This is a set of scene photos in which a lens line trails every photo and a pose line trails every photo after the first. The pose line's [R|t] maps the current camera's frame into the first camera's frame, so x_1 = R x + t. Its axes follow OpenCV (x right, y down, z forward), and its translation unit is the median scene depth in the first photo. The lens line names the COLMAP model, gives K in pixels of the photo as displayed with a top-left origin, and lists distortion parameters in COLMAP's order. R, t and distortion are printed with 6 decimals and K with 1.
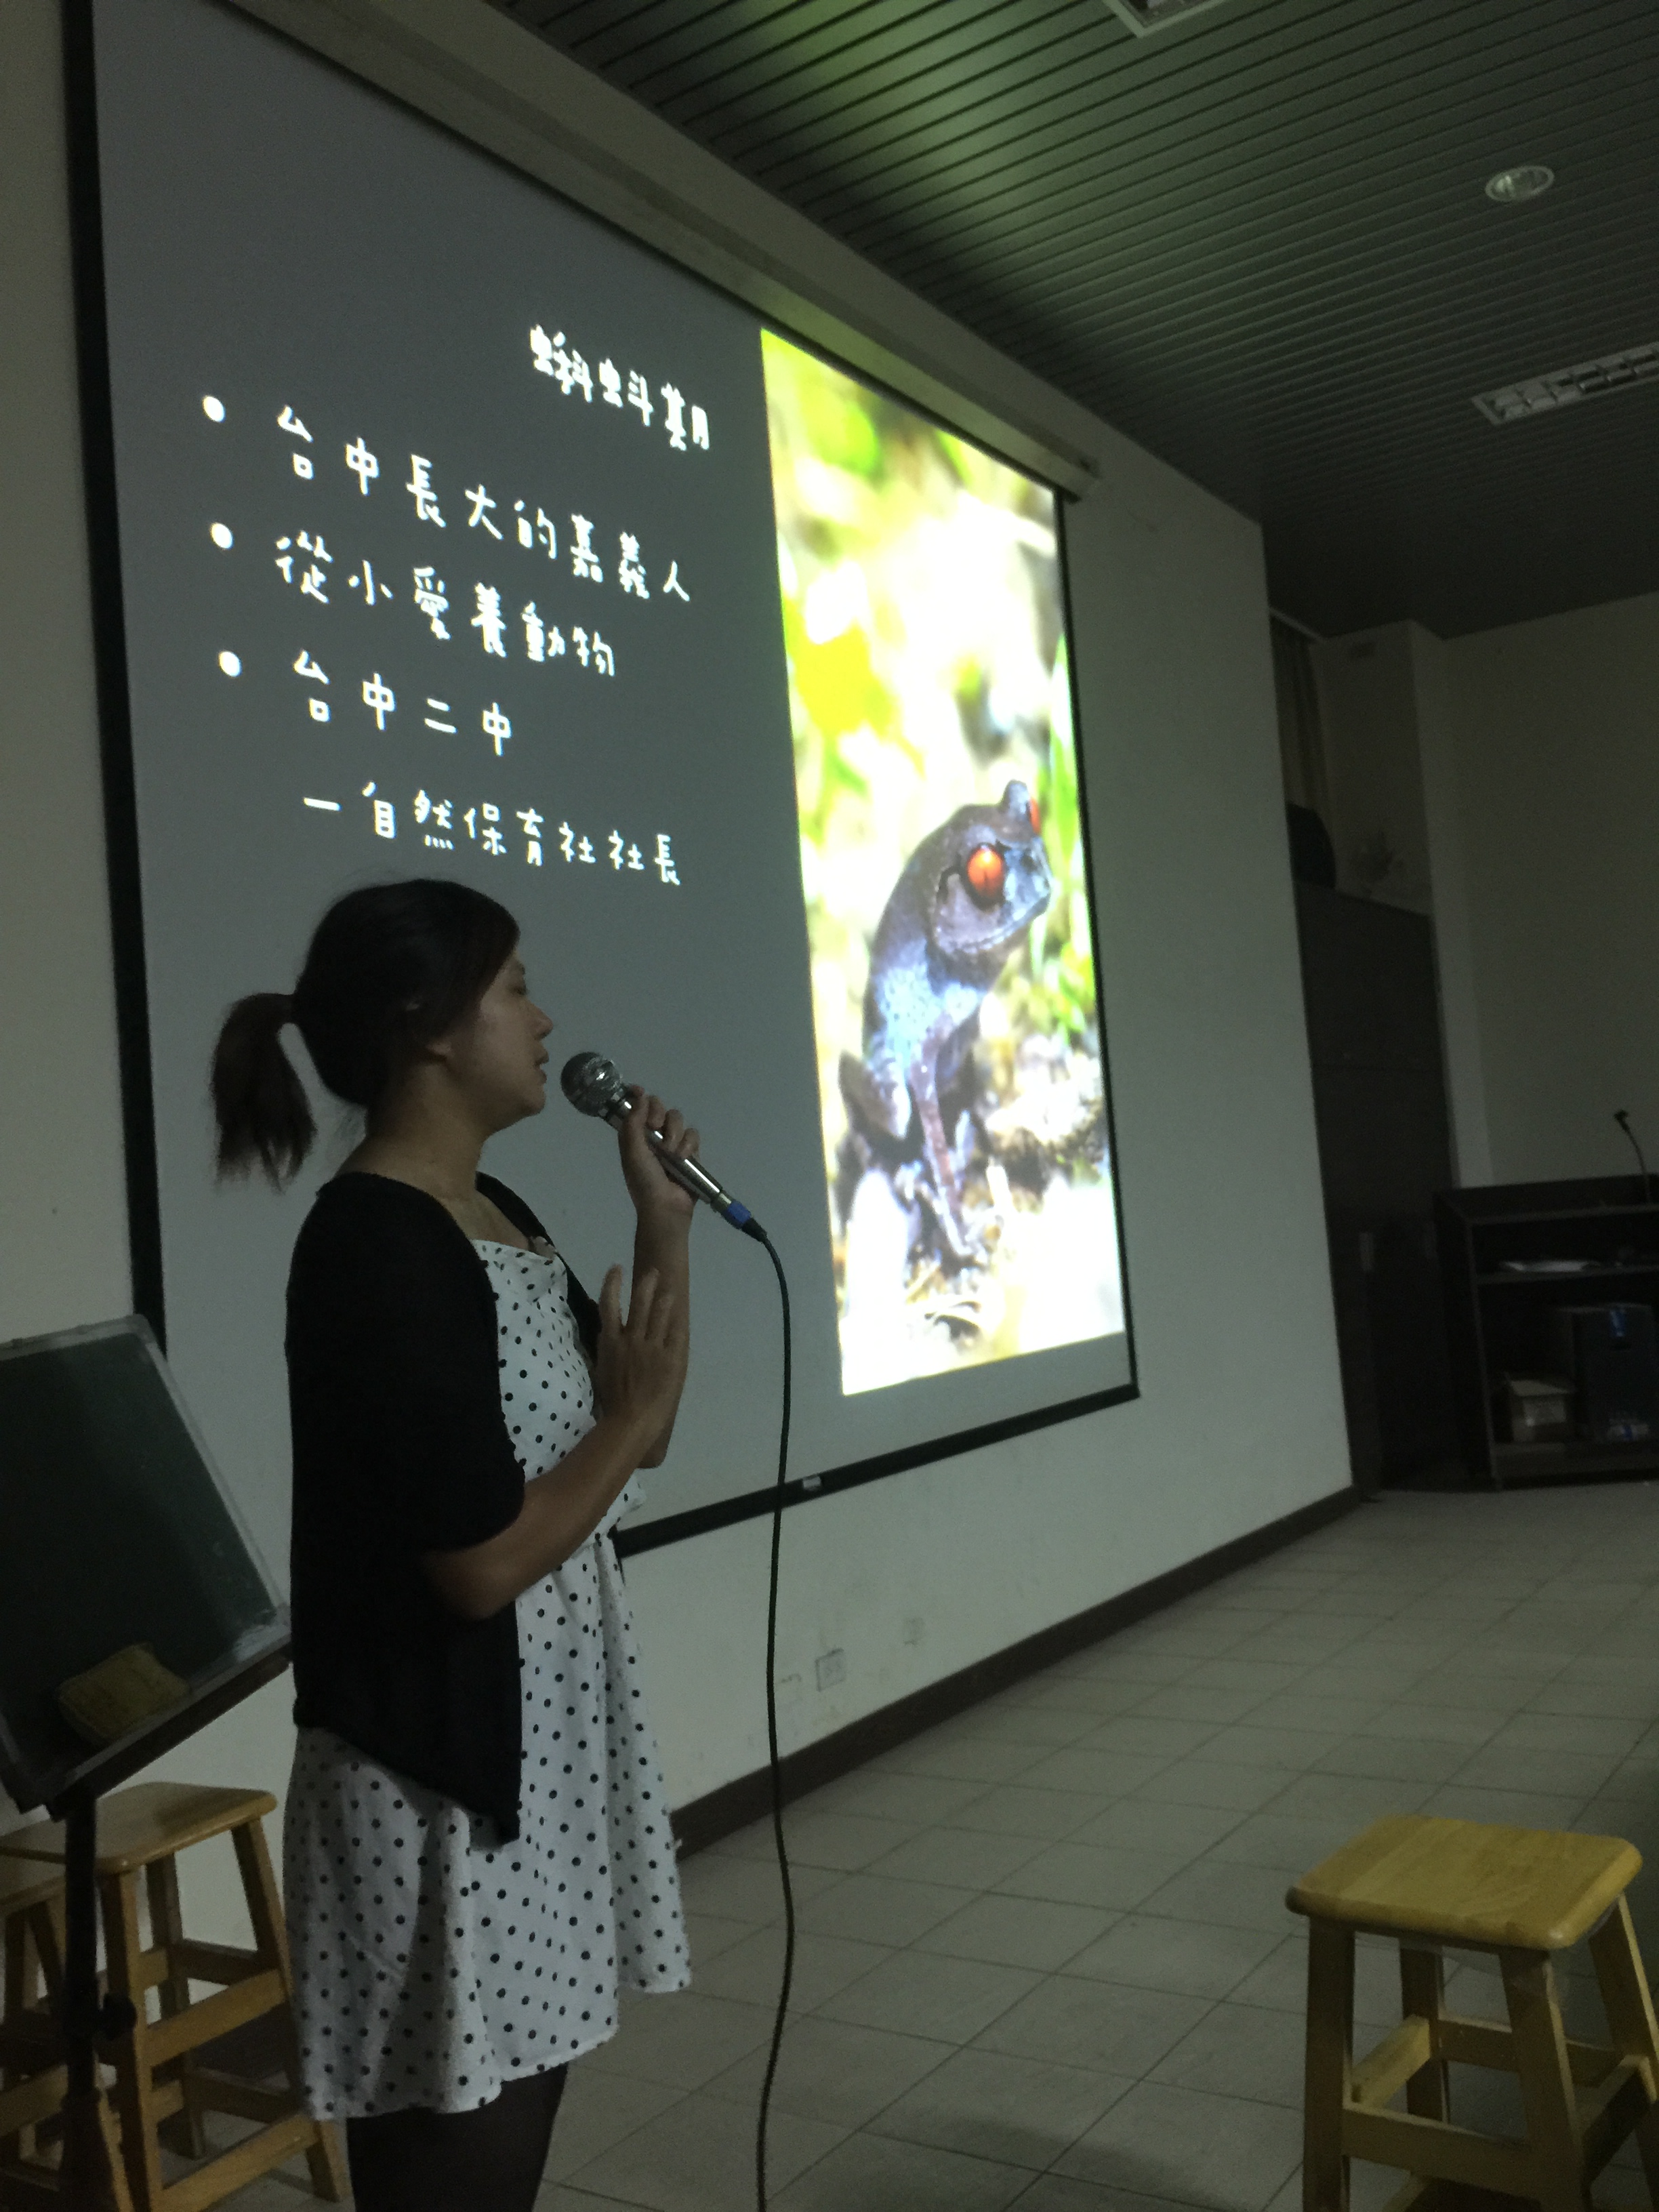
lens RADIAL K [[1923.4, 0, 840.8], [0, 1923.4, 1113.2], [0, 0, 1]] dist [0.106678, -0.212139]
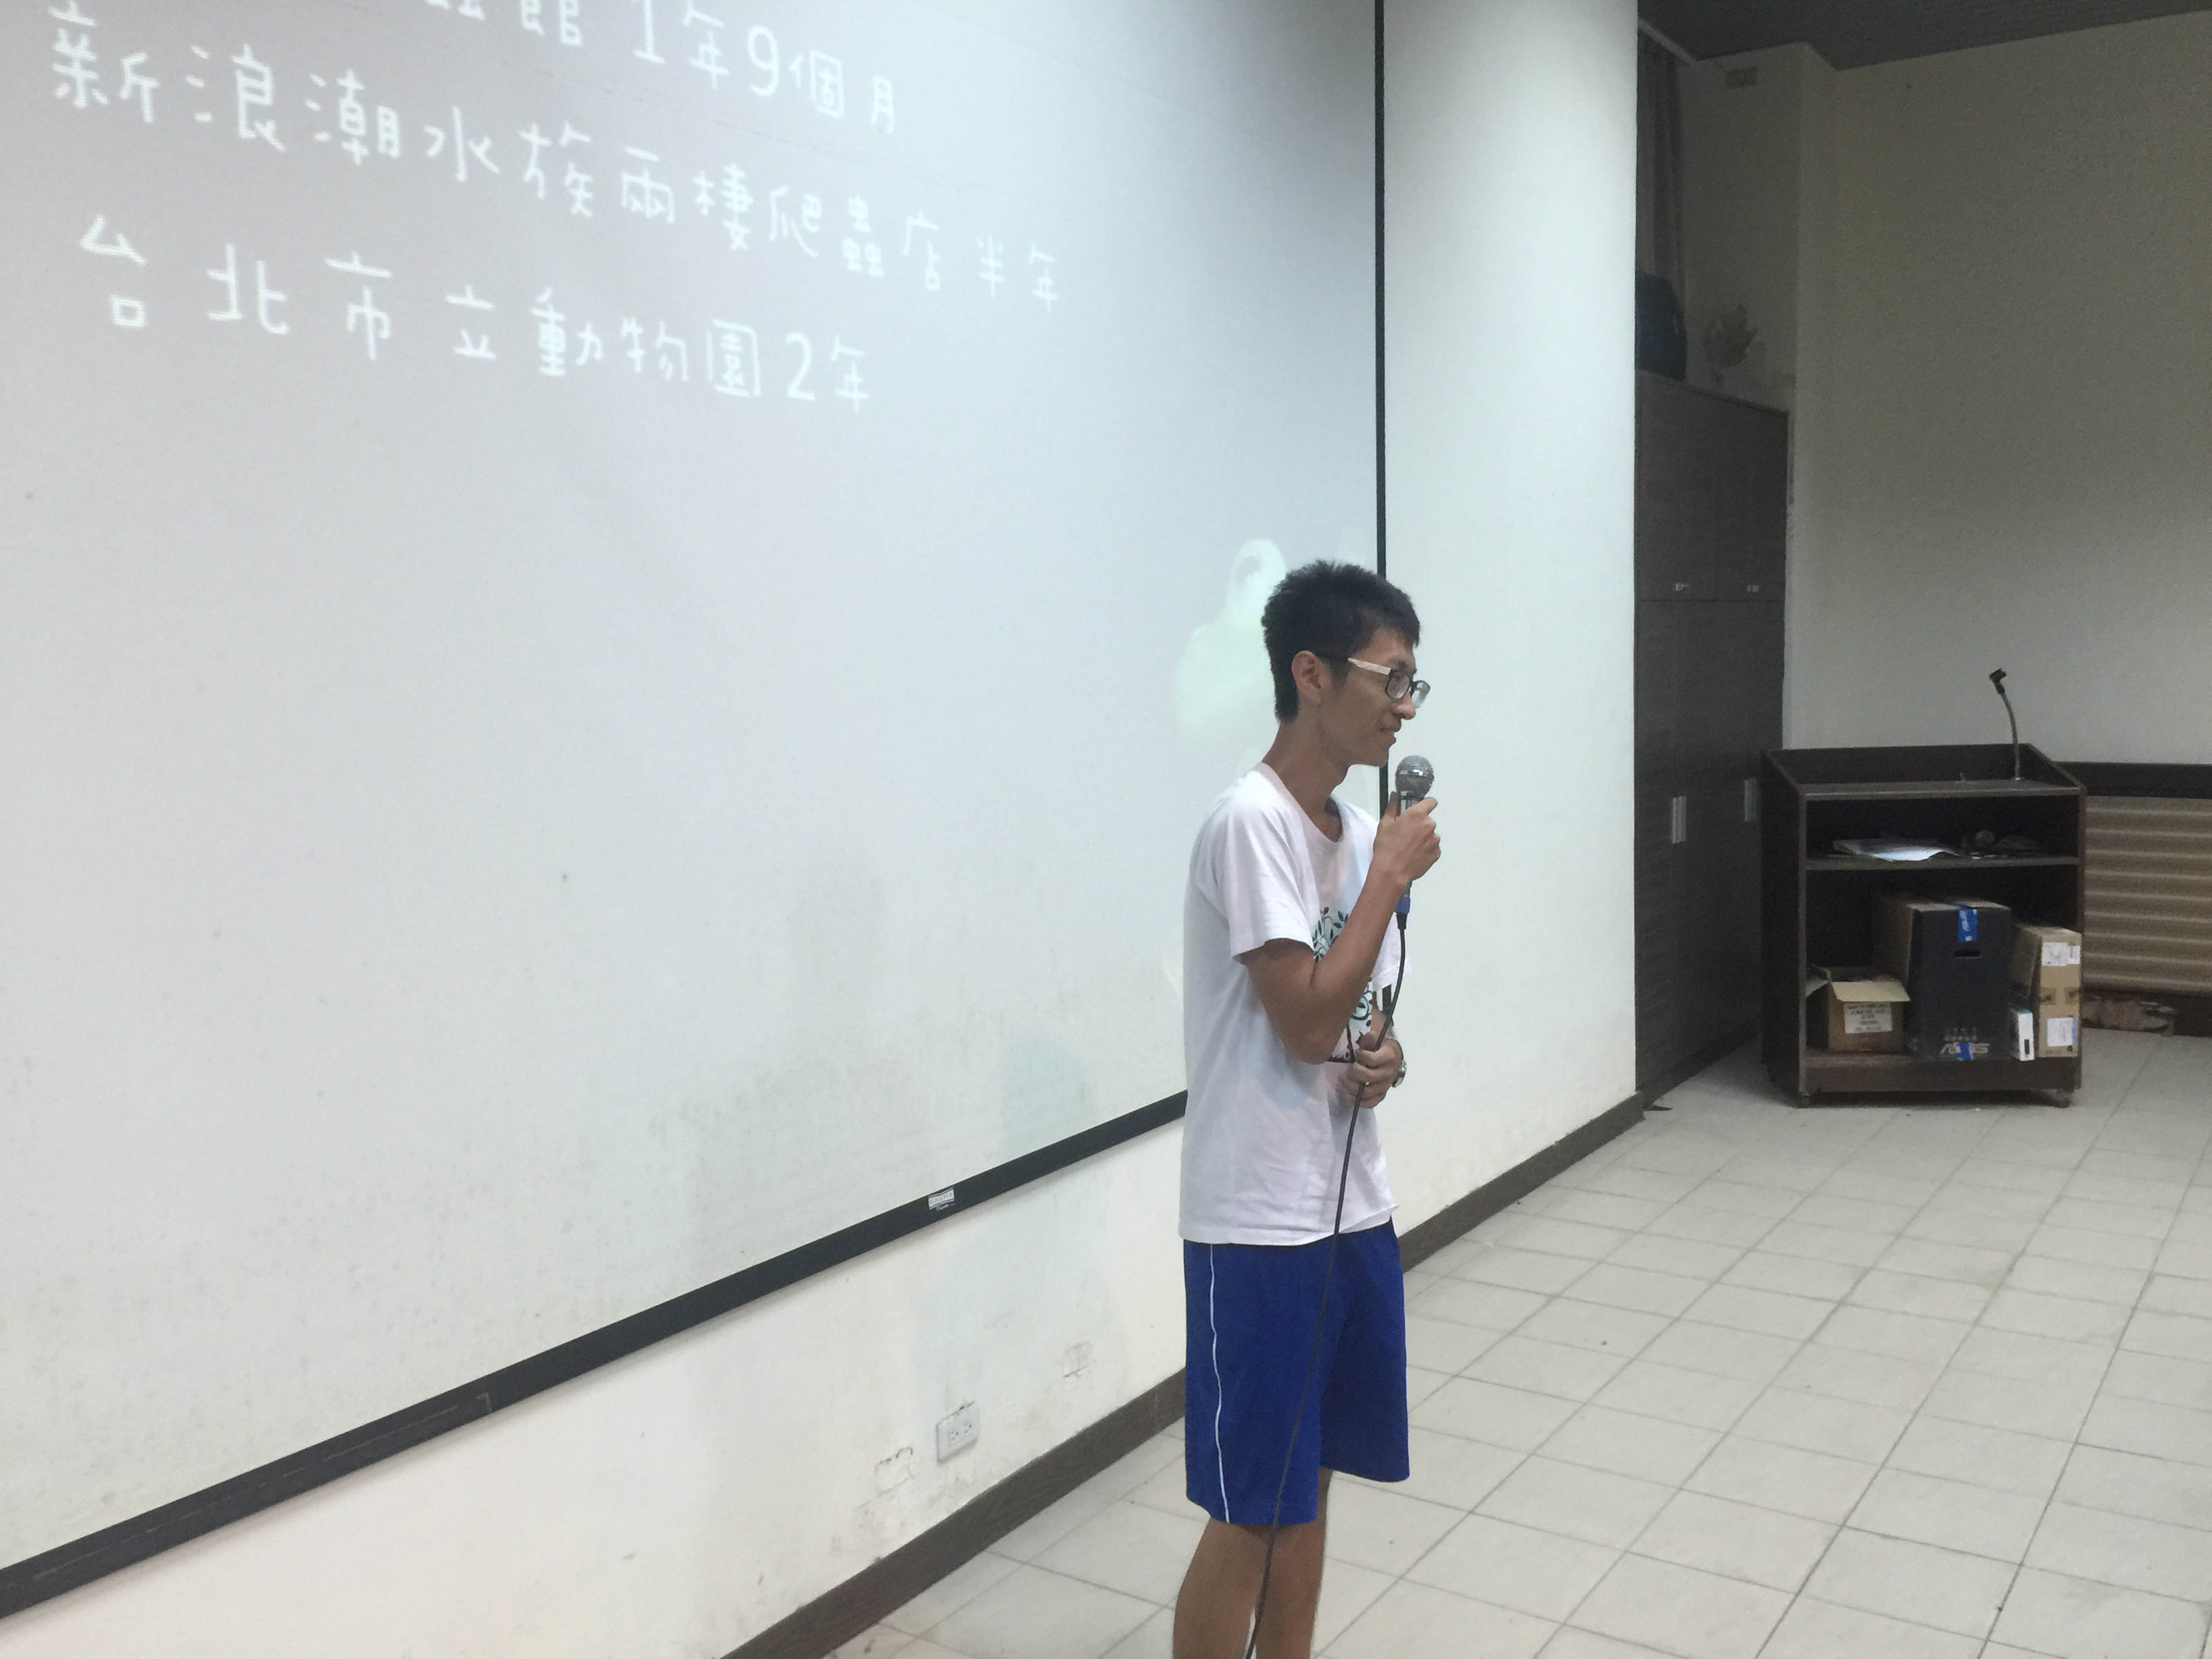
lens RADIAL K [[1905.1, 0, 1106.0], [0, 1905.1, 829.5], [0, 0, 1]] dist [0.087614, -0.159046]
pose [[0.998491, 0.054386, -0.007561, 0.027859], [-0.052617, 0.987061, 0.151466, -0.040525], [0.015701, -0.150839, 0.988434, 0.168716]]
